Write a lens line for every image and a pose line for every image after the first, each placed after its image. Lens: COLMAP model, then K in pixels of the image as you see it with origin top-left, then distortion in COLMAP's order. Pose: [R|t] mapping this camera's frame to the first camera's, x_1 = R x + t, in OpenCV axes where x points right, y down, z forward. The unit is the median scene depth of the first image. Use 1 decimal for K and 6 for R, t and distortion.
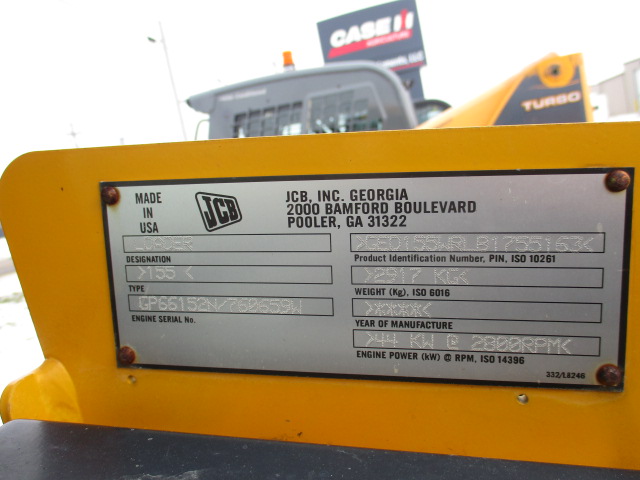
lens RADIAL K [[537.2, 0, 318.5], [0, 537.2, 238.5], [0, 0, 1]] dist [-0.030654, 0.008664]
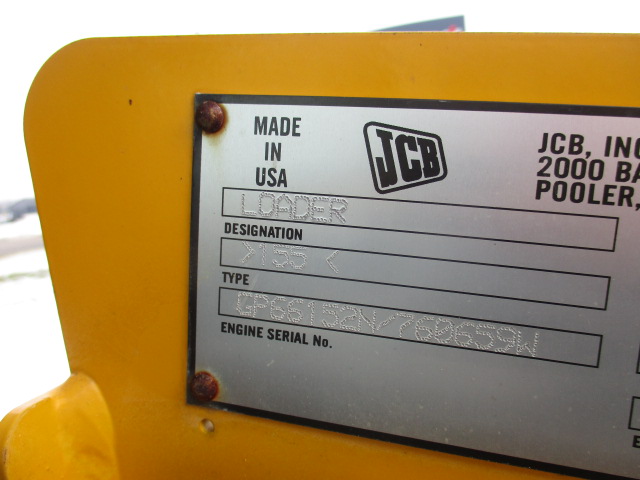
lens RADIAL K [[537.2, 0, 318.5], [0, 537.2, 238.5], [0, 0, 1]] dist [-0.030654, 0.008664]
pose [[0.993350, 0.107989, -0.039917, -0.234900], [-0.108207, 0.994123, -0.003335, 0.042531], [0.039323, 0.007632, 0.999197, 0.417159]]
